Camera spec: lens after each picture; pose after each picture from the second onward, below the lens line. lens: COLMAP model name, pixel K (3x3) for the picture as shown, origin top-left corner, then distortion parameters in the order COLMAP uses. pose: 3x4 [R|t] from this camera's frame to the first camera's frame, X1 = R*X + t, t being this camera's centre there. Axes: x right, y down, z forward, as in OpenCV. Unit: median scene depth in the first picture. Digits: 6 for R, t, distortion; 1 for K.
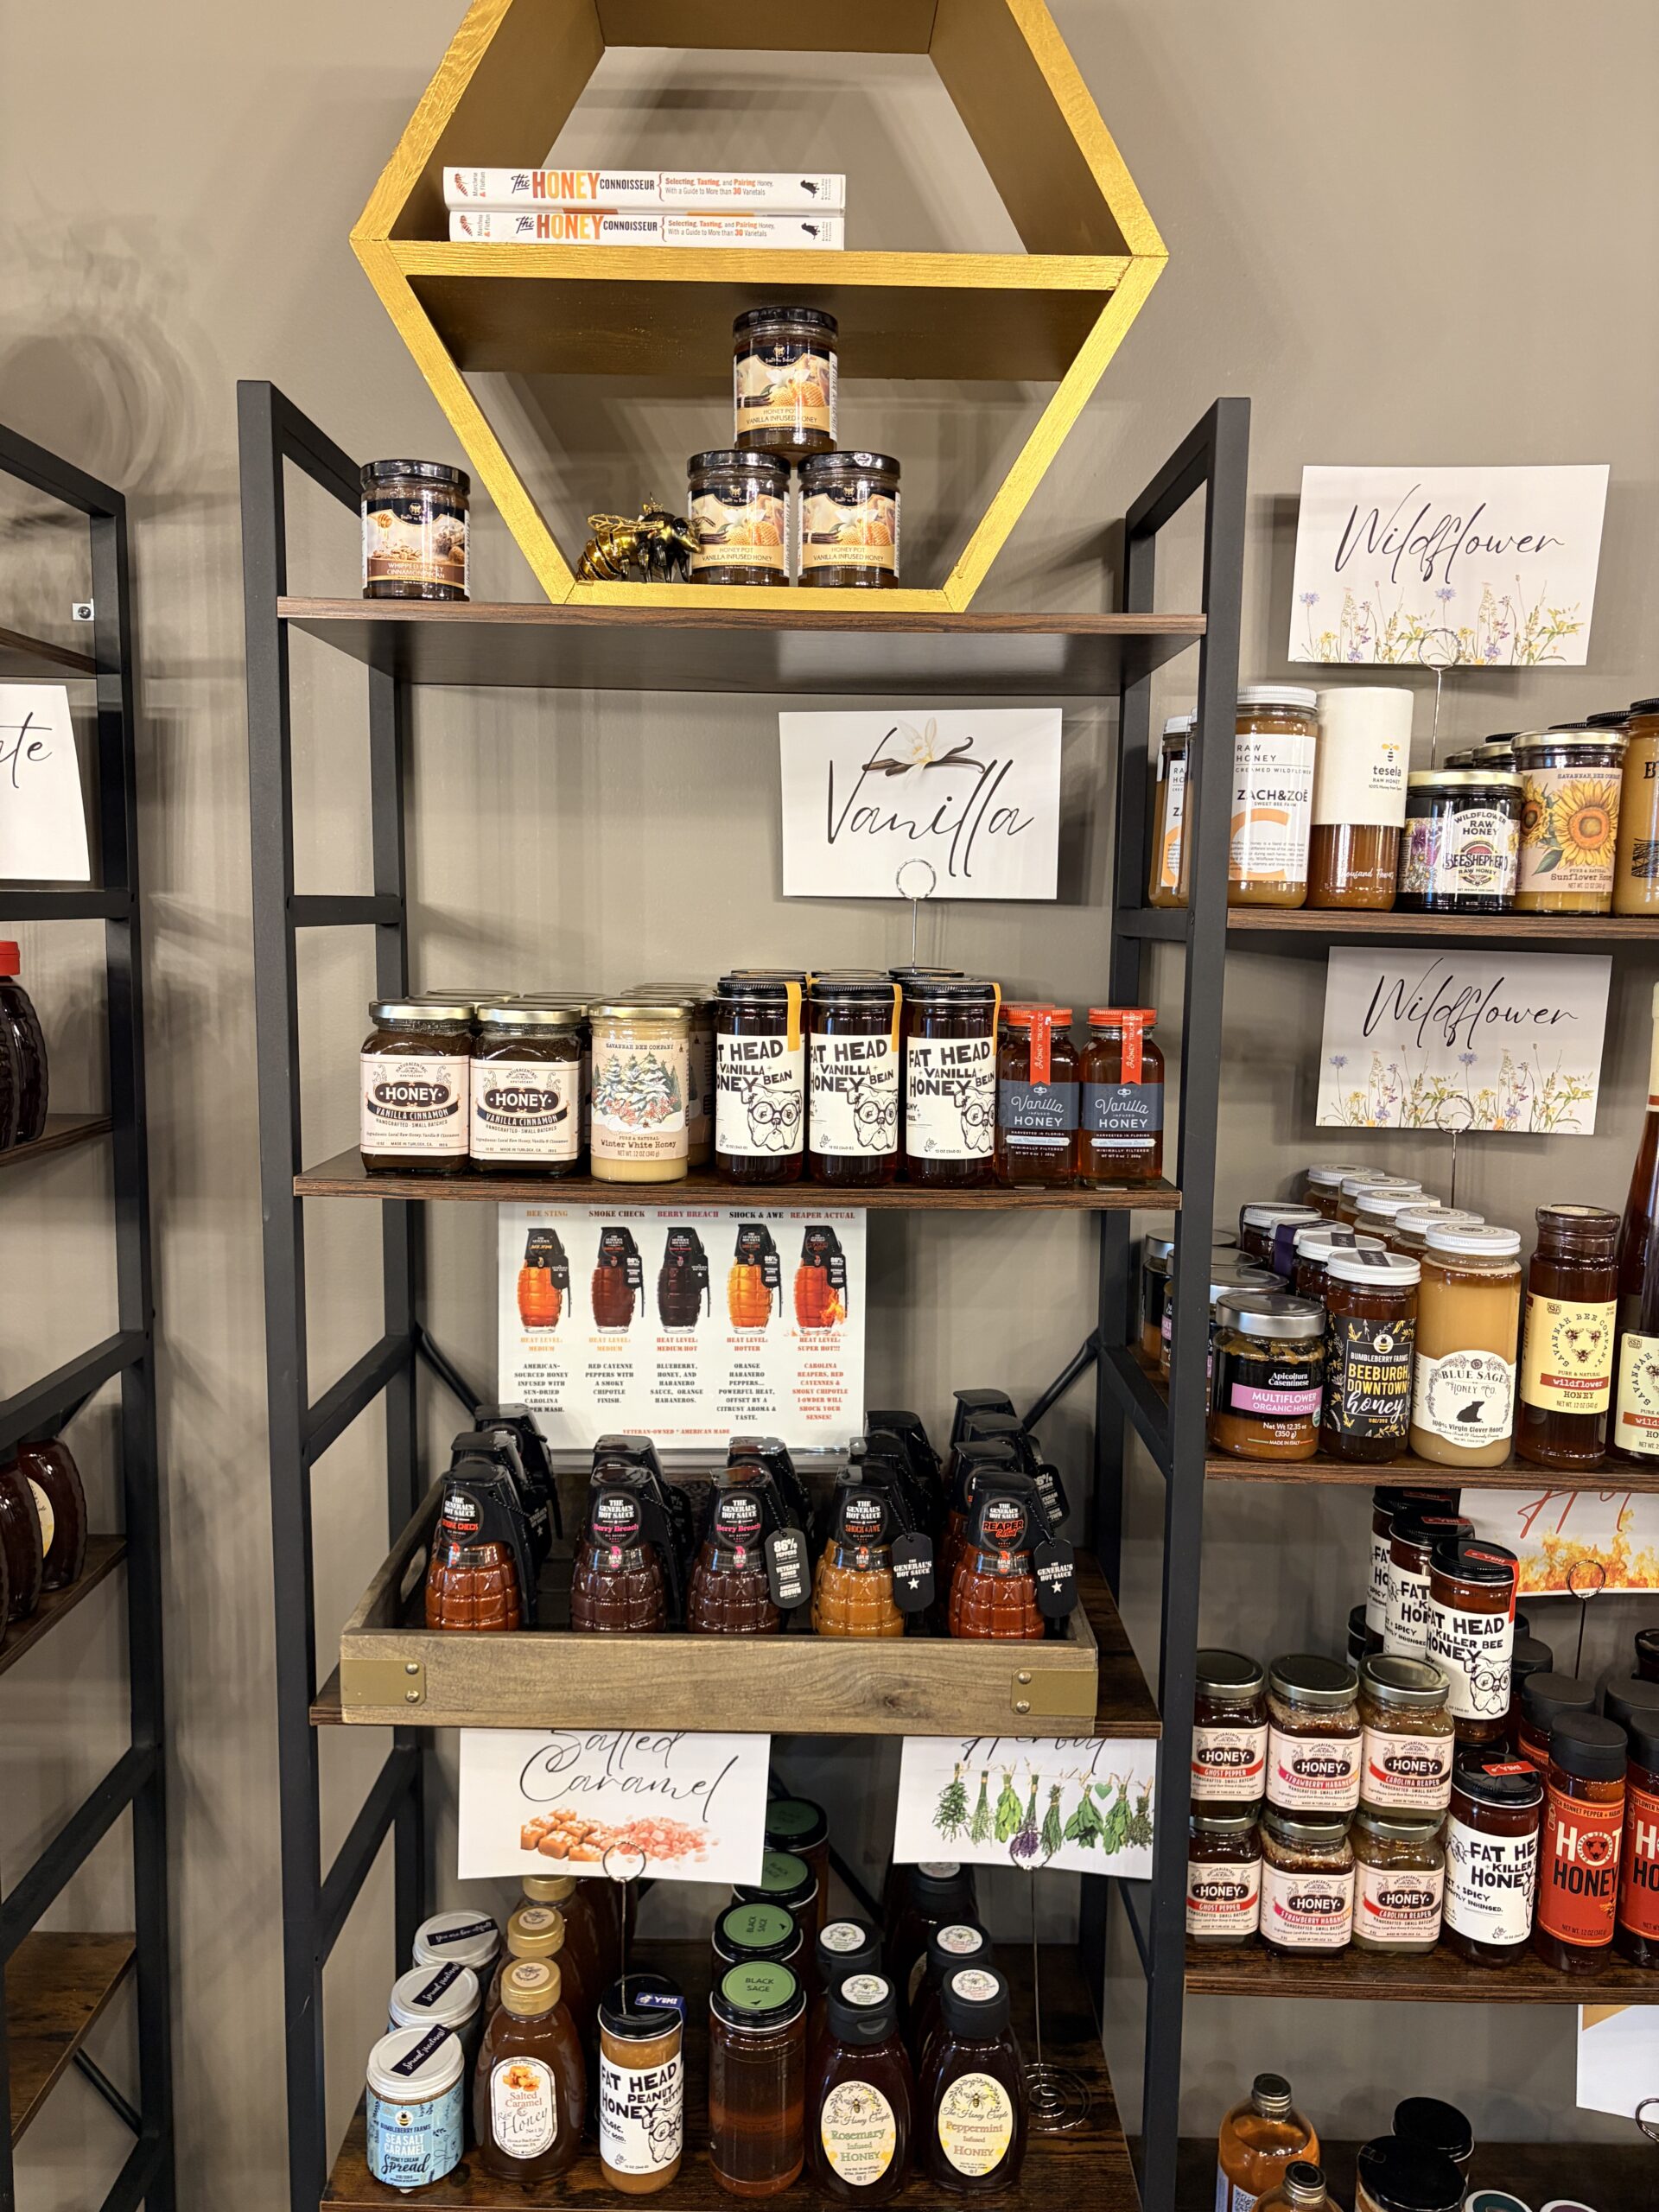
lens RADIAL K [[1681.0, 0, 827.9], [0, 1681.0, 1126.9], [0, 0, 1]] dist [0.048544, -0.013631]
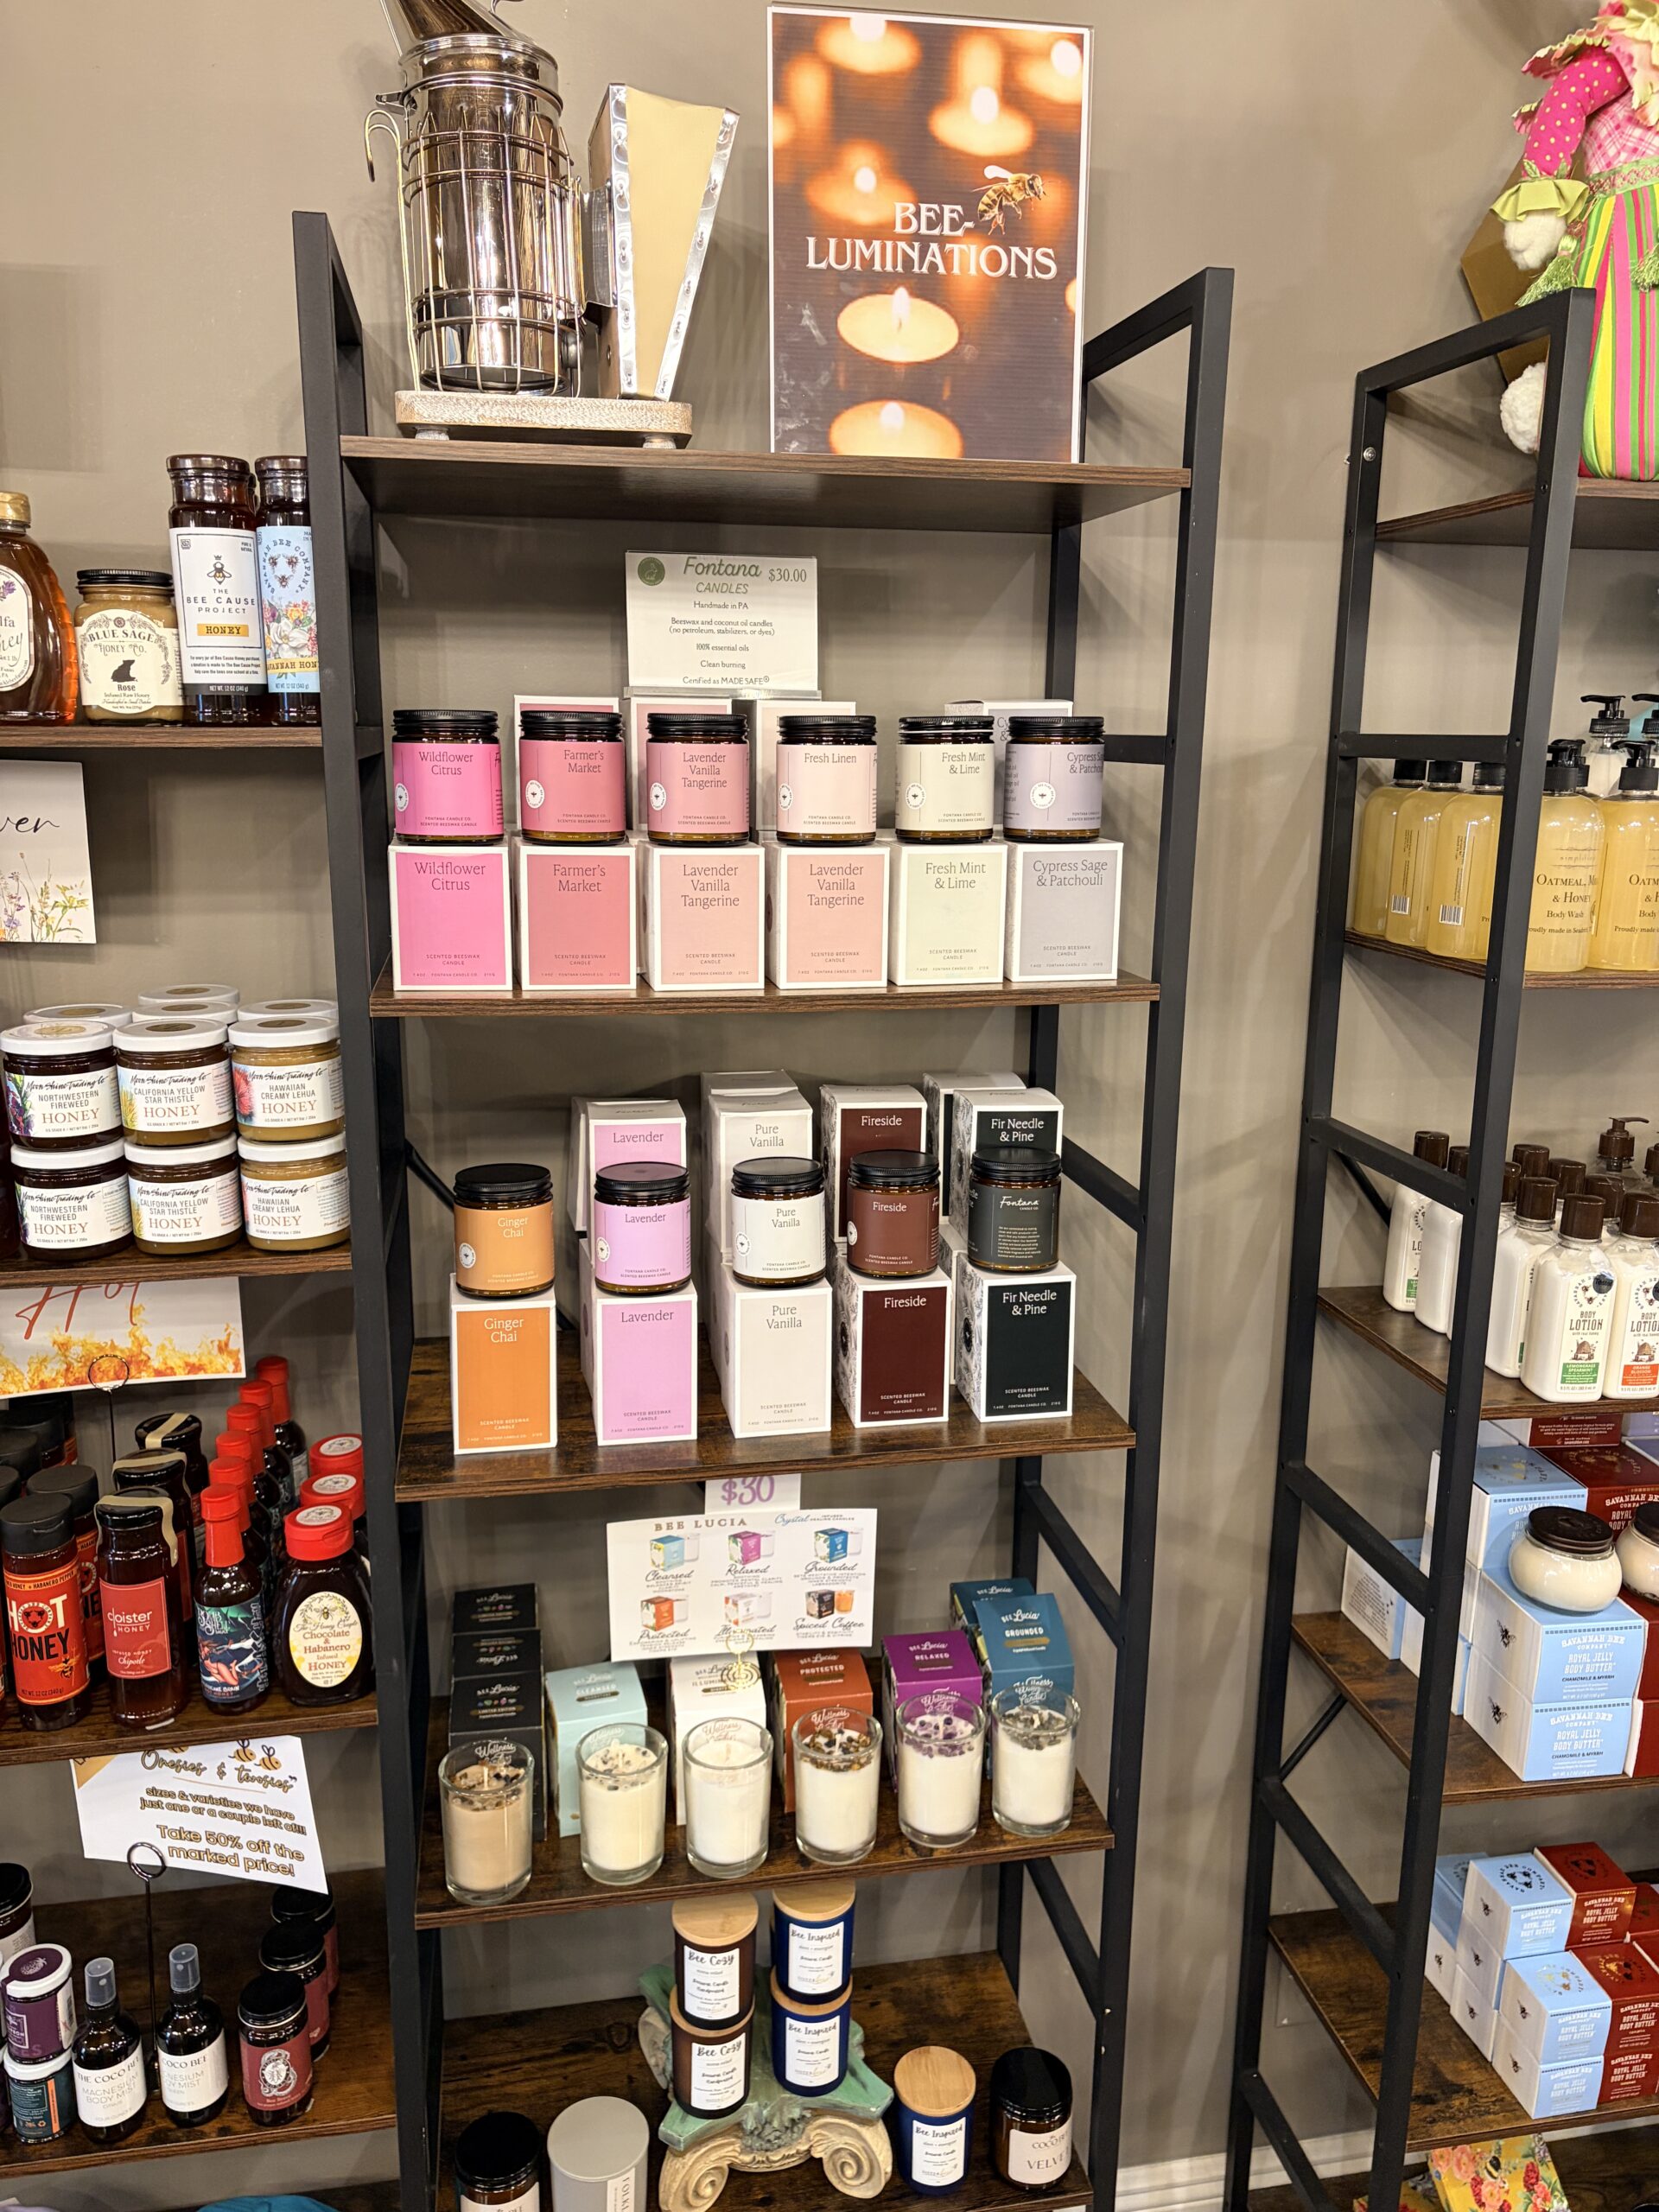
lens RADIAL K [[1681.0, 0, 823.1], [0, 1681.0, 1088.0], [0, 0, 1]] dist [0.048544, -0.013631]
pose [[0.984773, -0.042549, 0.168558, 0.707329], [0.027142, 0.995326, 0.092681, 0.008715], [-0.171714, -0.086694, 0.981325, -0.075943]]
